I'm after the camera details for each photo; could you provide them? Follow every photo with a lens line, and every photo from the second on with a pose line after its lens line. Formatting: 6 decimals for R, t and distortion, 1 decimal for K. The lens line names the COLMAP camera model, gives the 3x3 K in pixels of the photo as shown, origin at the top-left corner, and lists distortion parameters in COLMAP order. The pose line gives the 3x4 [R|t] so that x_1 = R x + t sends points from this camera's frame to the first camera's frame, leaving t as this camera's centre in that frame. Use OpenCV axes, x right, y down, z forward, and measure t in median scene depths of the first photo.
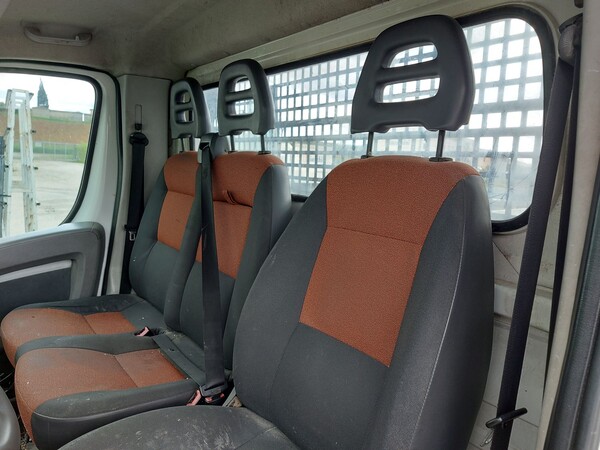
lens RADIAL K [[432.3, 0, 304.7], [0, 432.3, 227.7], [0, 0, 1]] dist [0.075566, -0.085712]
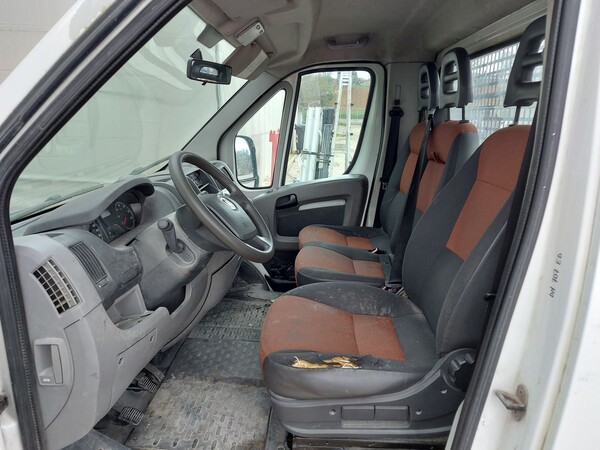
lens RADIAL K [[432.3, 0, 304.7], [0, 432.3, 227.7], [0, 0, 1]] dist [0.075566, -0.085712]
pose [[0.774948, 0.120872, -0.620359, 0.299589], [-0.066144, 0.991663, 0.110591, 0.016968], [0.628554, -0.044669, 0.776482, -0.232631]]
